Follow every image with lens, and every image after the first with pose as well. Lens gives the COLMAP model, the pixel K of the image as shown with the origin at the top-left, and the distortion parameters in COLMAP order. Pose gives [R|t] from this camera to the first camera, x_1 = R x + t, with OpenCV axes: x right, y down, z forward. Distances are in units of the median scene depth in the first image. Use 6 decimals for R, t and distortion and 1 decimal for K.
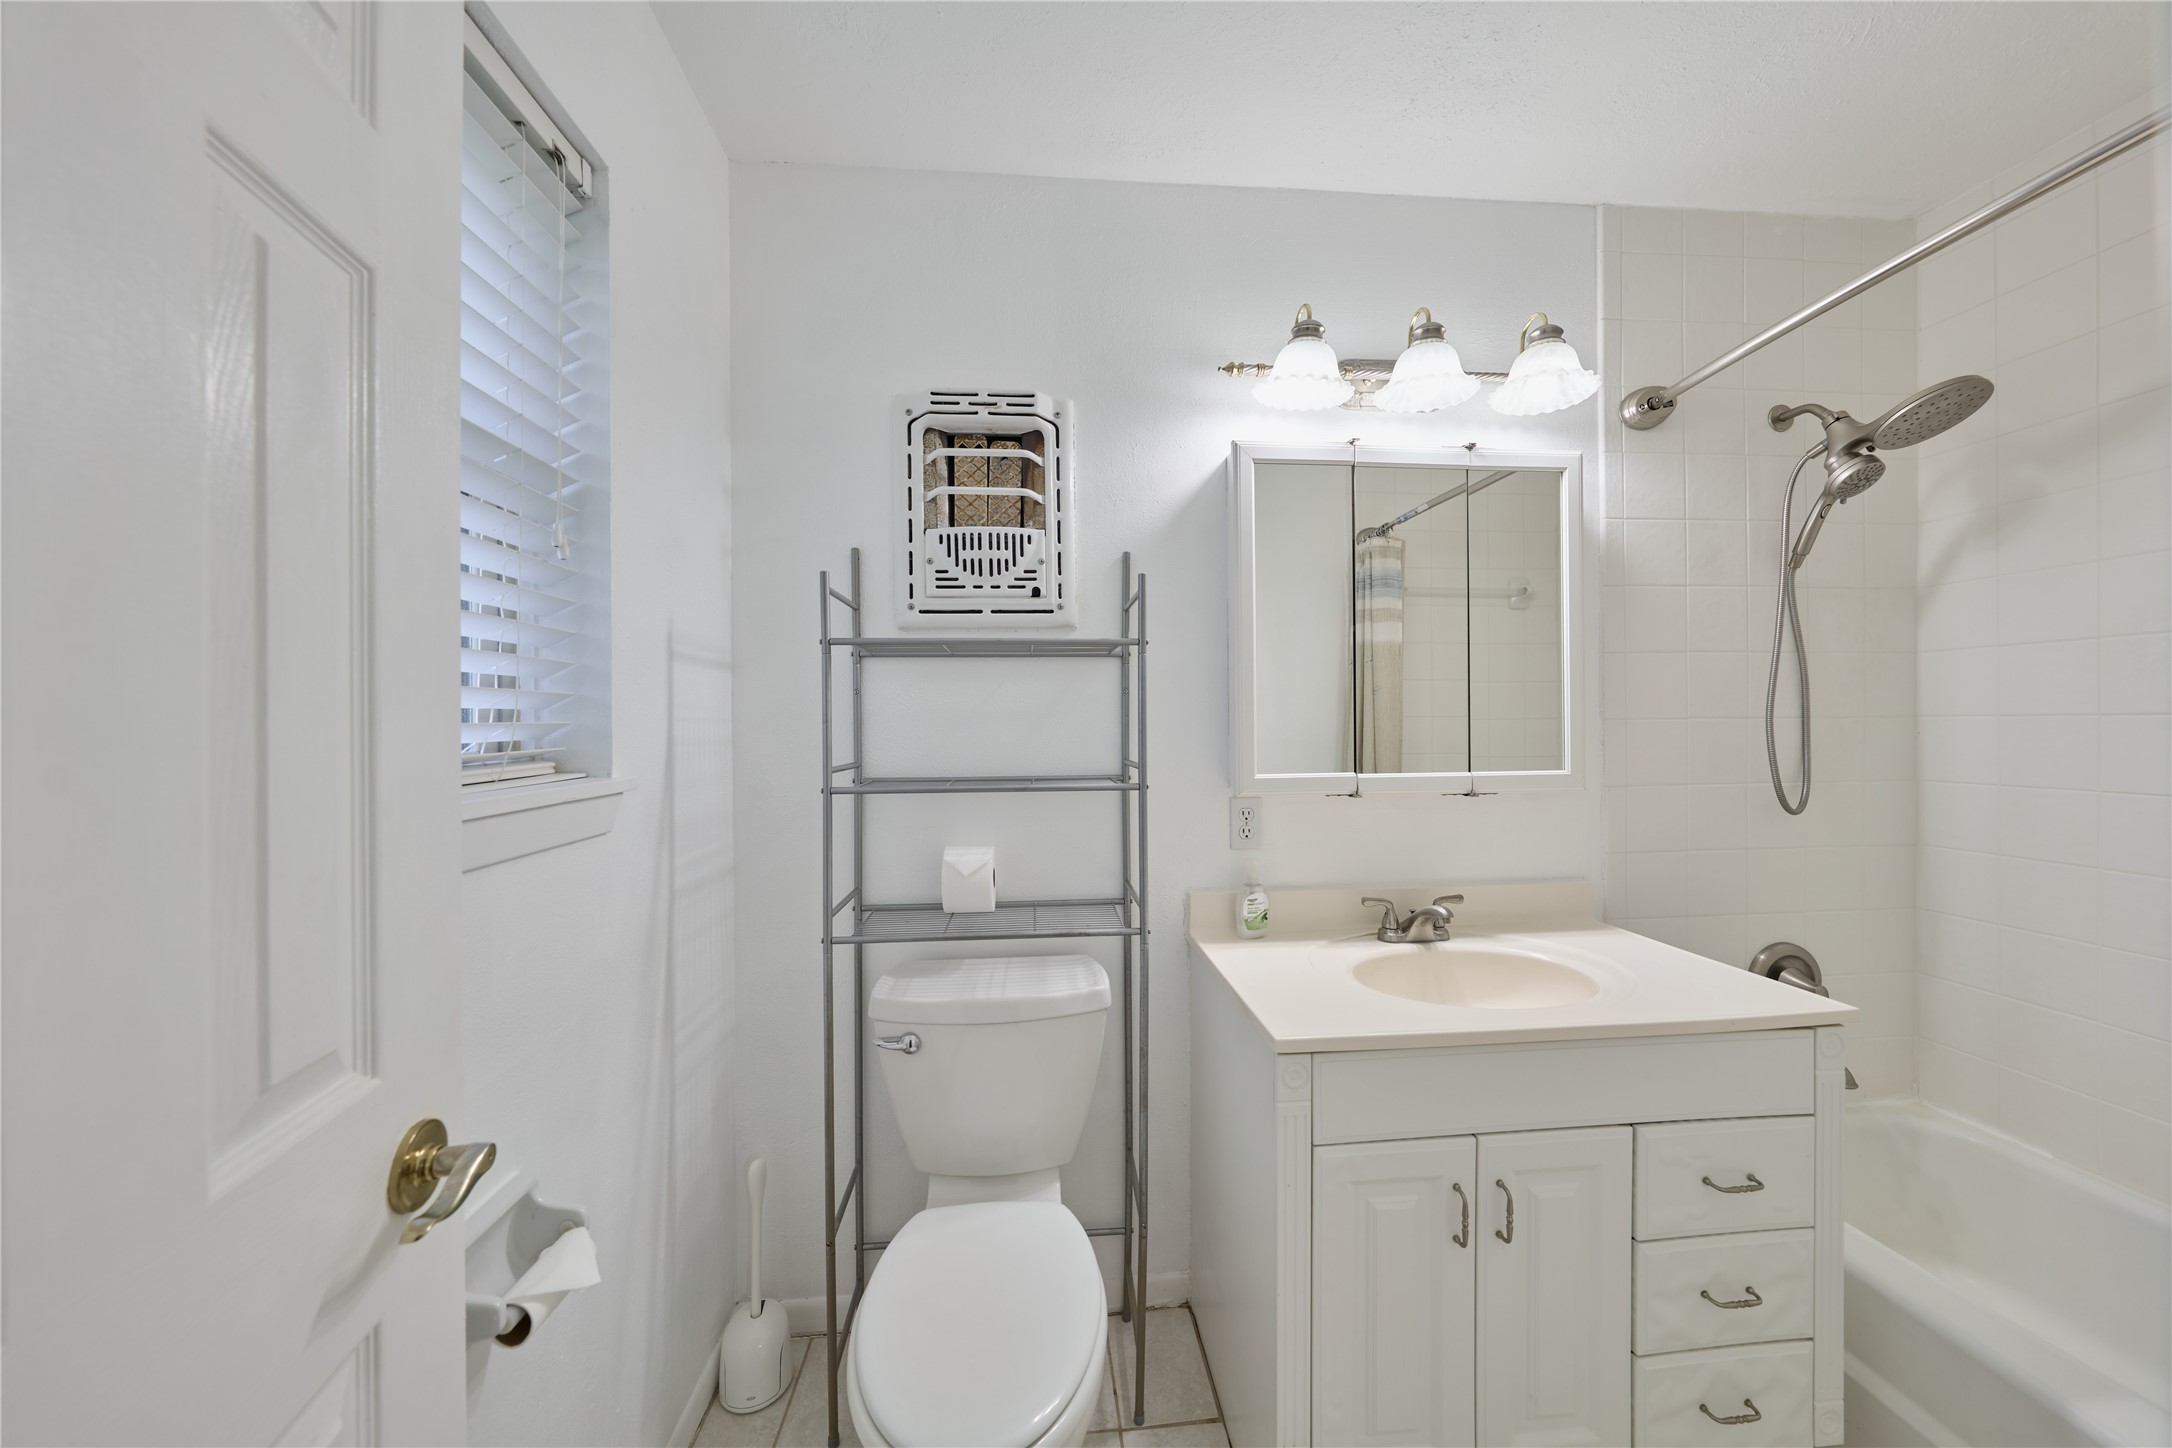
lens RADIAL K [[735.4, 0, 1086.0], [0, 735.4, 724.0], [0, 0, 1]] dist [-0.006025, -0.000066]
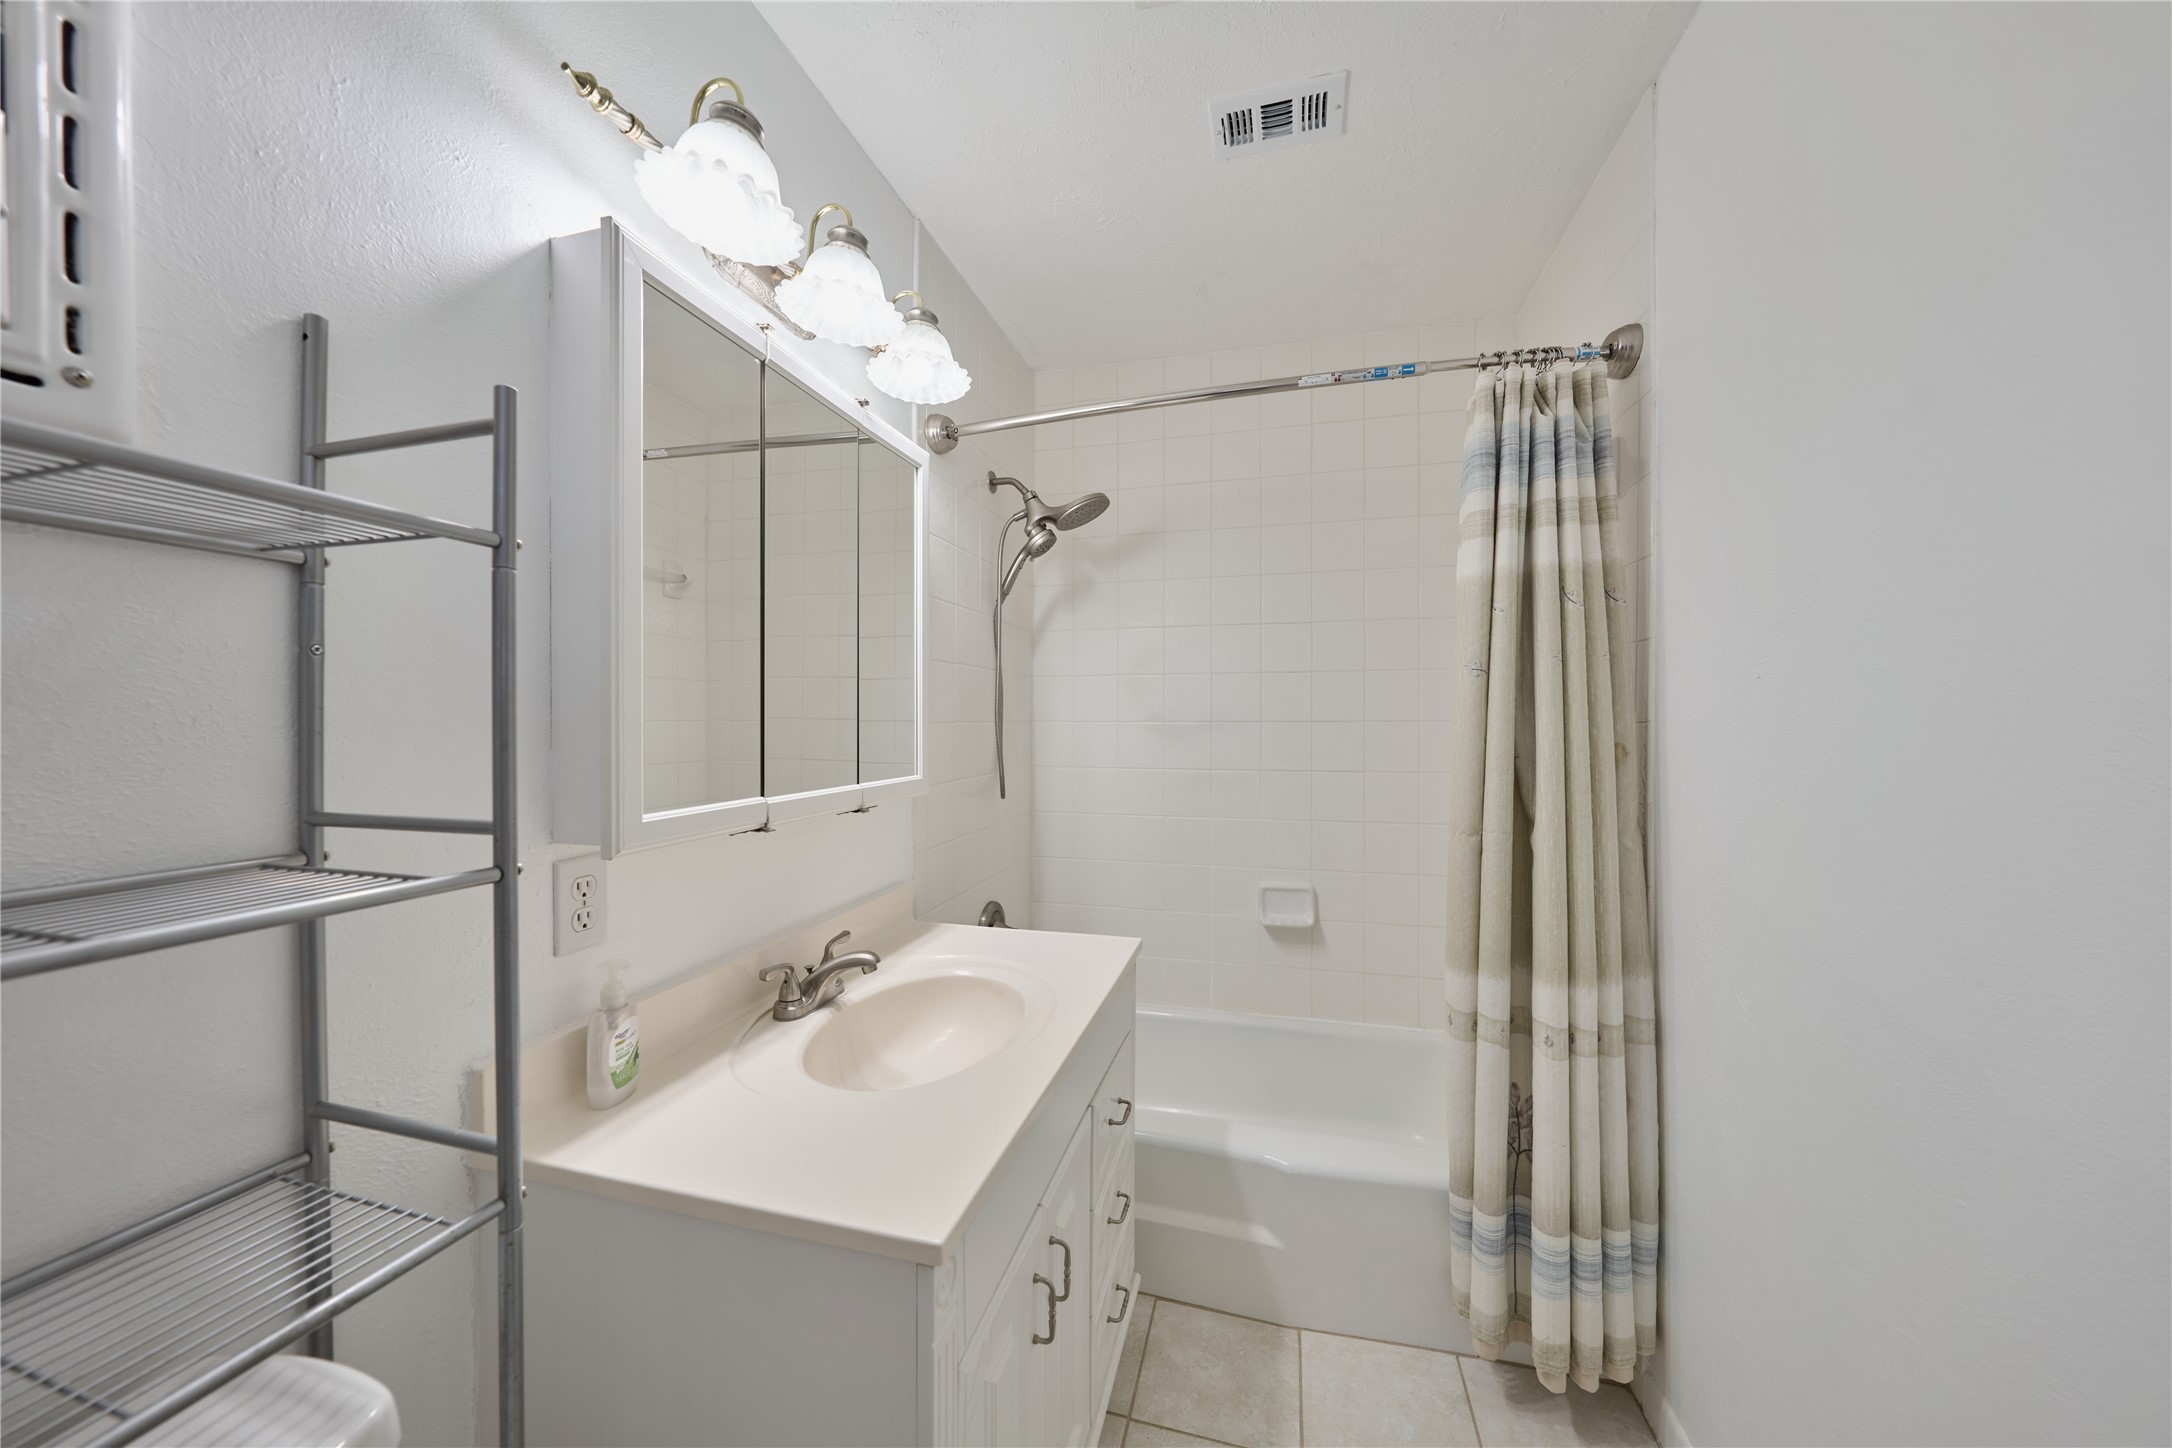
lens RADIAL K [[735.4, 0, 1086.0], [0, 735.4, 724.0], [0, 0, 1]] dist [-0.006025, -0.000066]
pose [[0.336289, 0.003432, 0.941753, -0.189459], [-0.005721, 0.999982, -0.001601, -0.004973], [-0.941741, -0.004850, 0.336303, 0.459036]]
